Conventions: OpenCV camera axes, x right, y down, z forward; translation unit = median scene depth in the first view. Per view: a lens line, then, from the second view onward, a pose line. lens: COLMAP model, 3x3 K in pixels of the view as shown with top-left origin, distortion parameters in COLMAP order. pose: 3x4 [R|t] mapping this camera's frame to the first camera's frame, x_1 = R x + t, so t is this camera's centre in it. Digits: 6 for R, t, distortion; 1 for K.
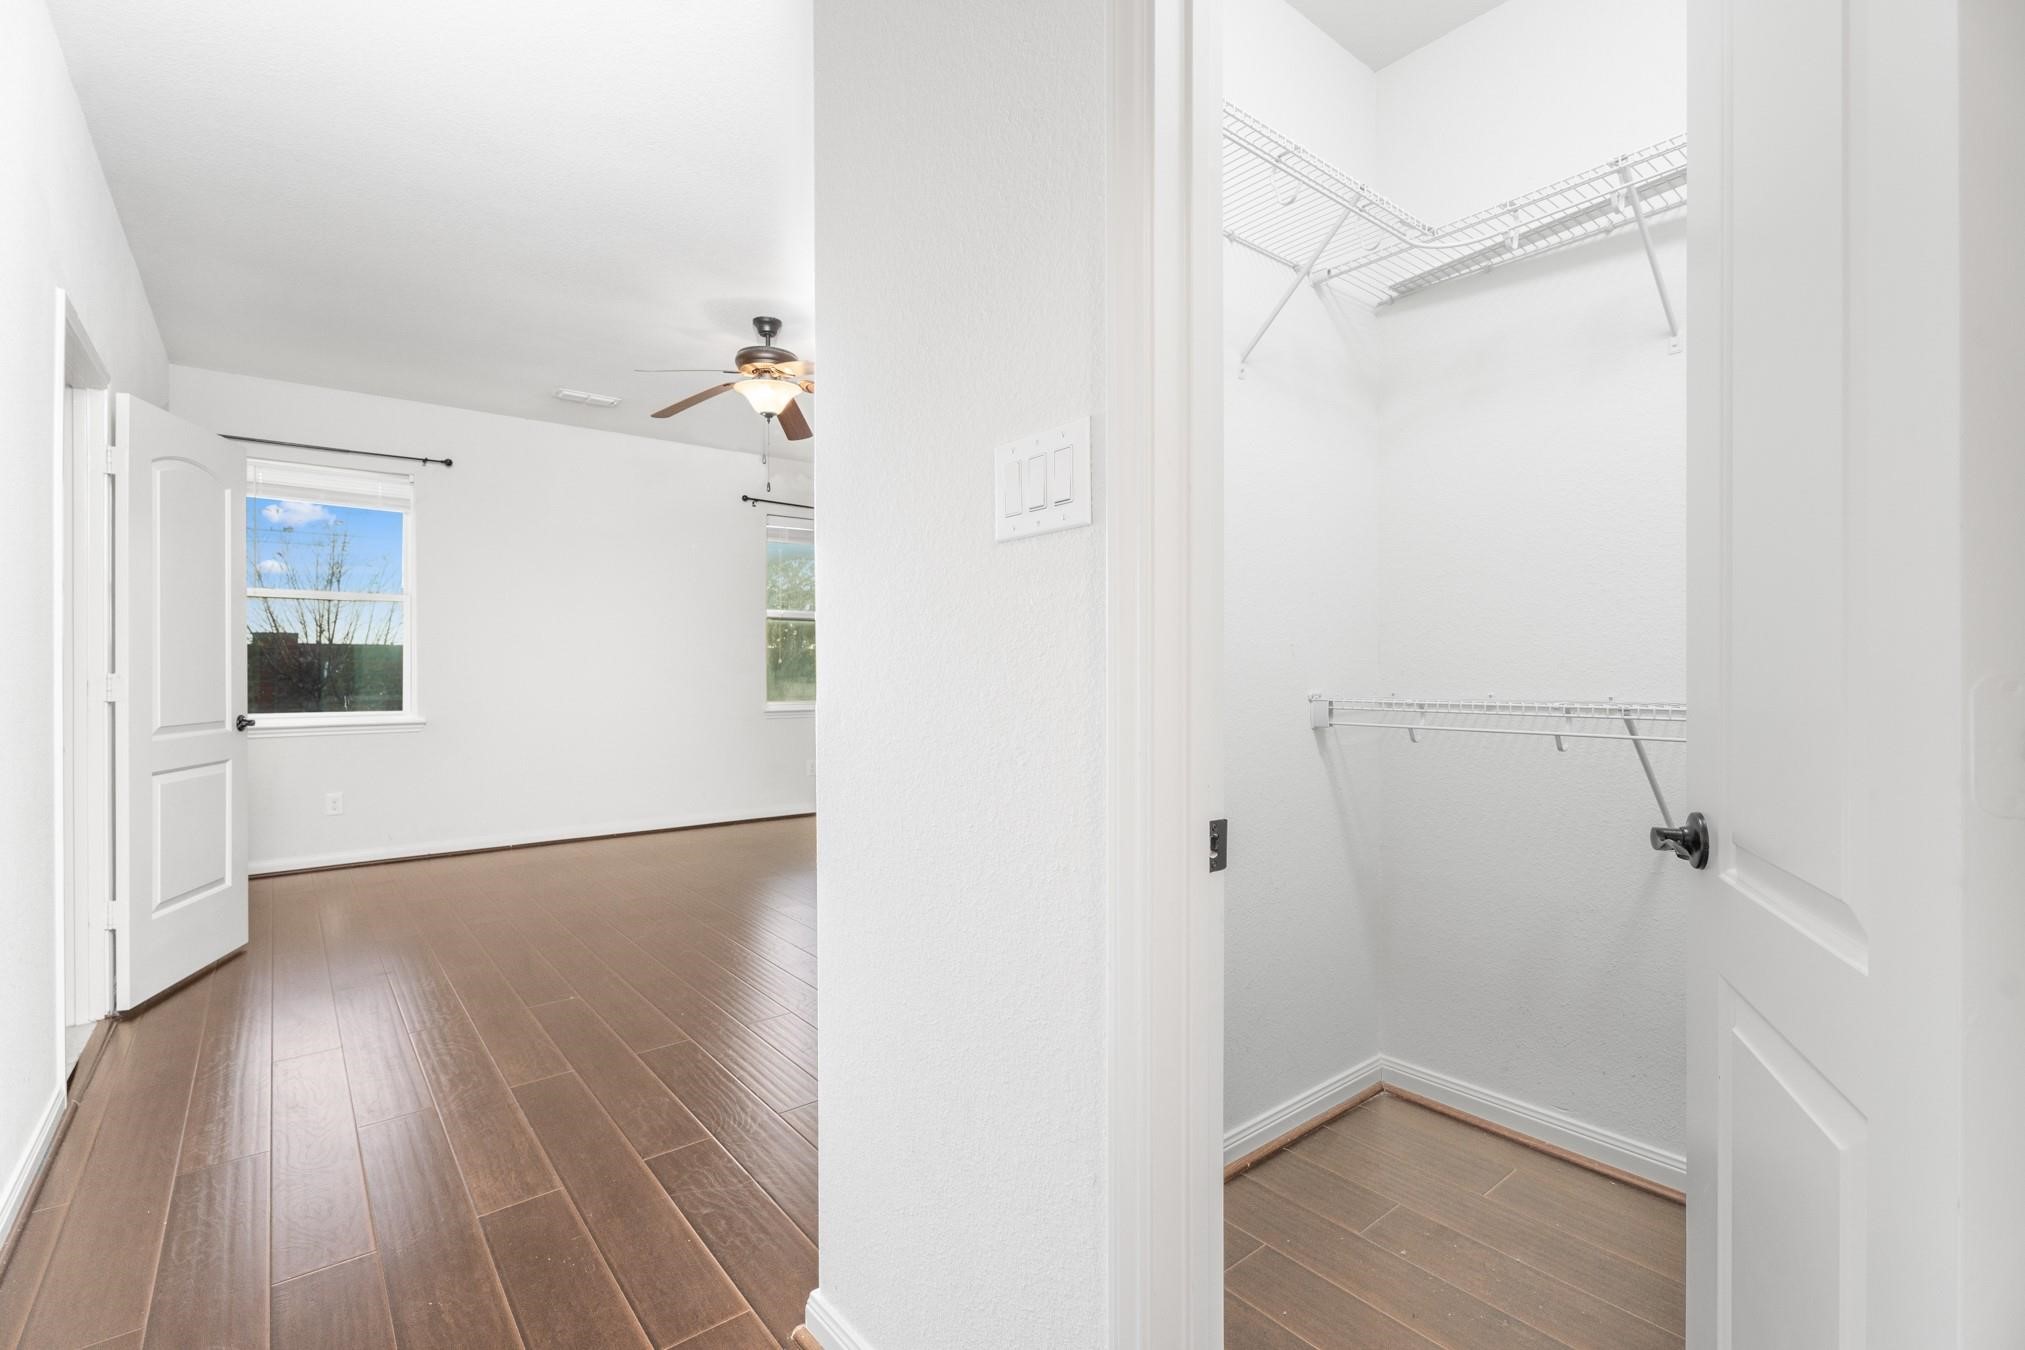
lens RADIAL K [[905.1, 0, 1005.9], [0, 905.1, 654.7], [0, 0, 1]] dist [-0.000331, 0.000259]
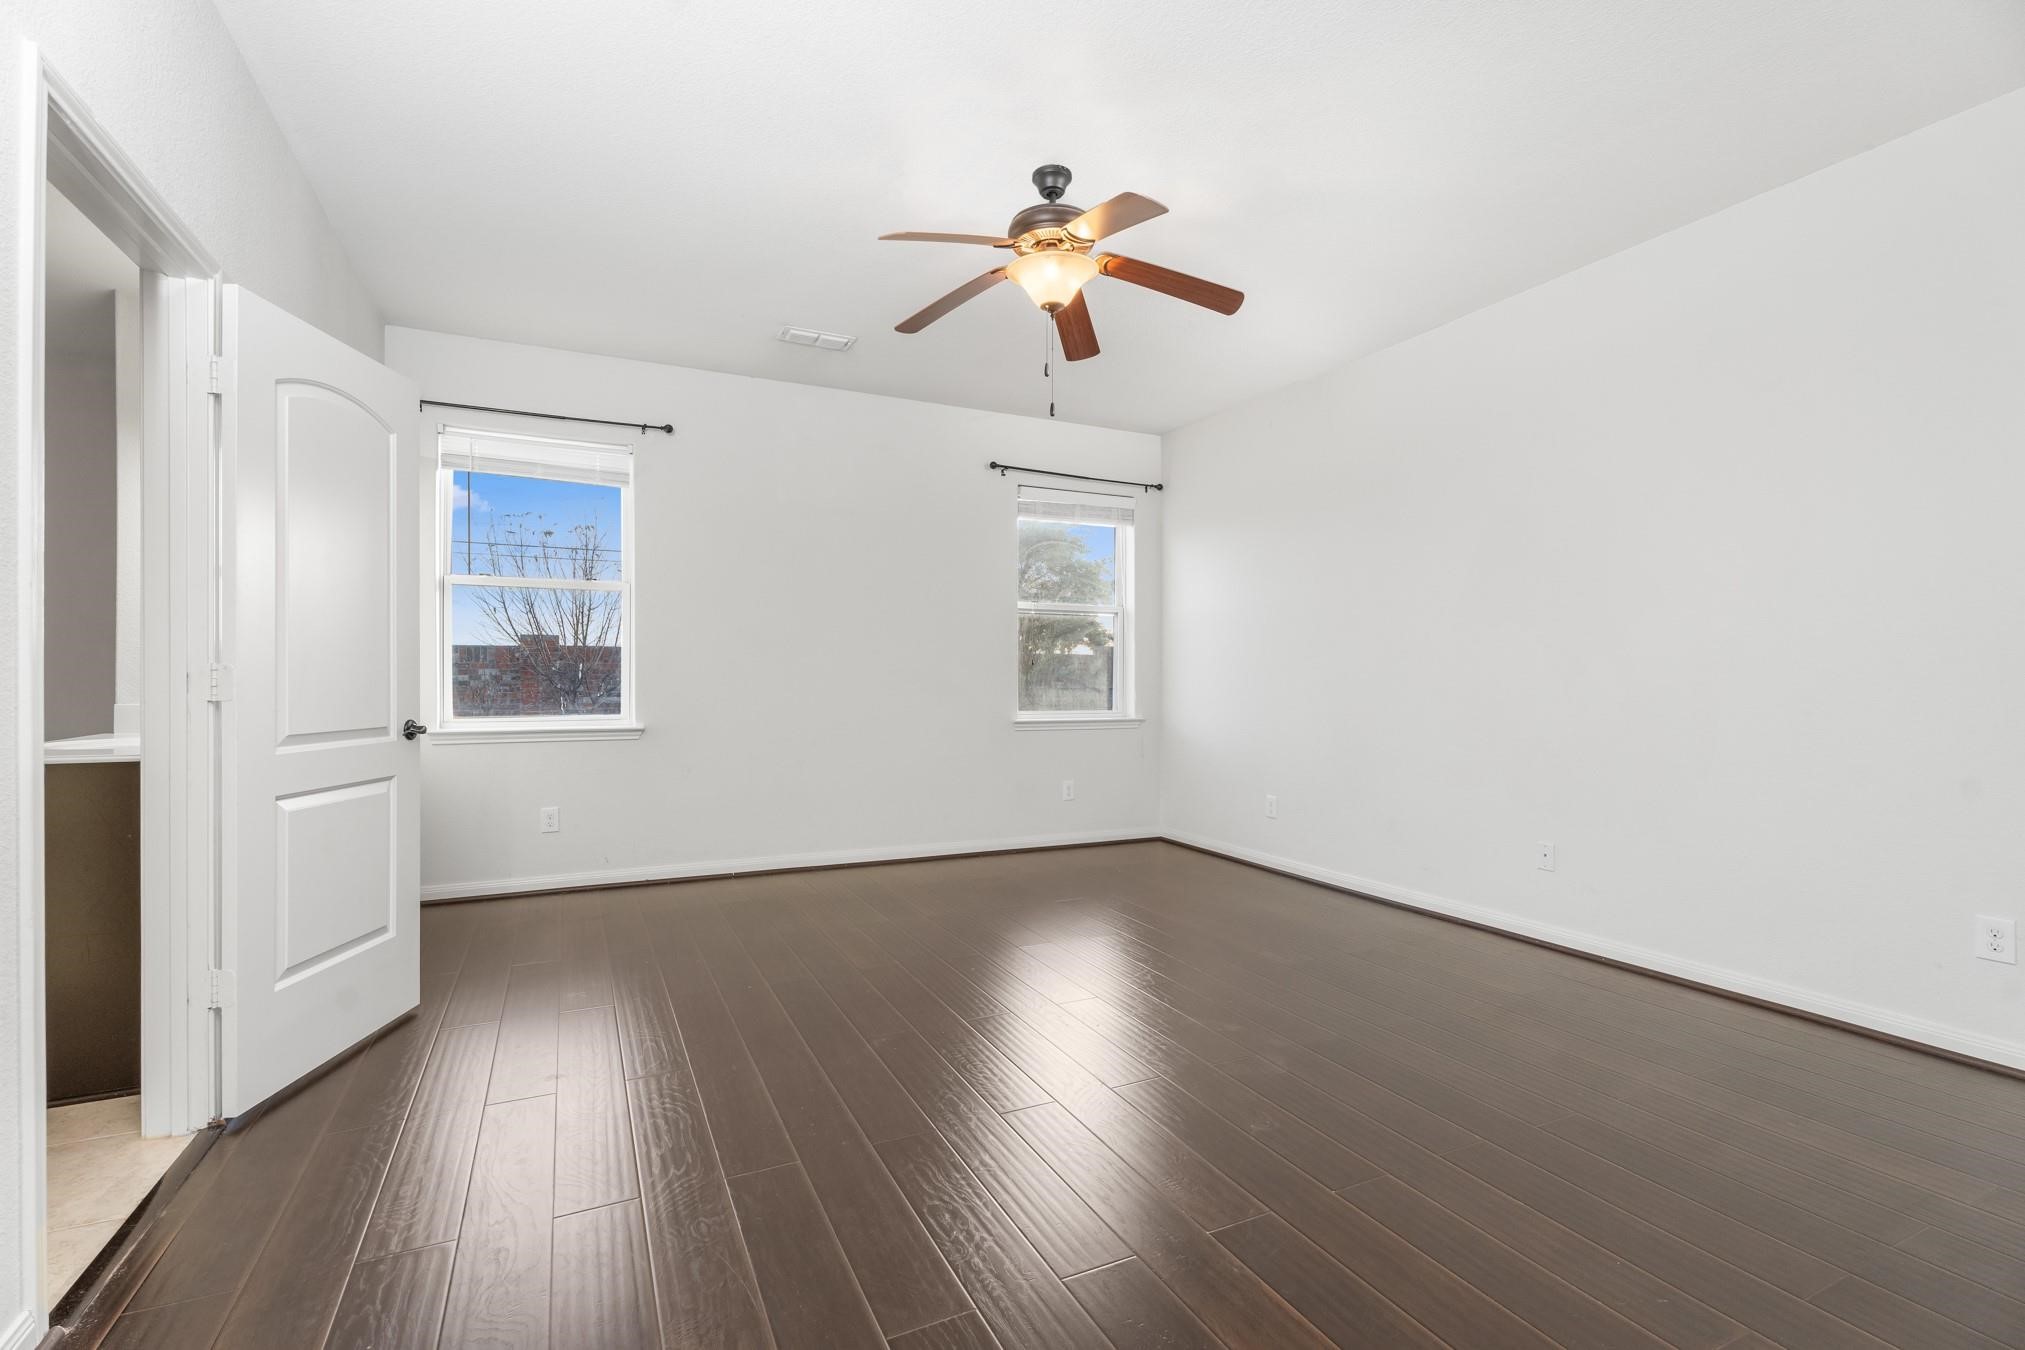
lens RADIAL K [[905.1, 0, 1005.9], [0, 905.1, 654.7], [0, 0, 1]] dist [-0.000331, 0.000259]
pose [[0.973401, 0.001102, -0.229104, -0.115925], [-0.003094, 0.999960, -0.008333, 0.010874], [0.229086, 0.008820, 0.973366, 0.261290]]
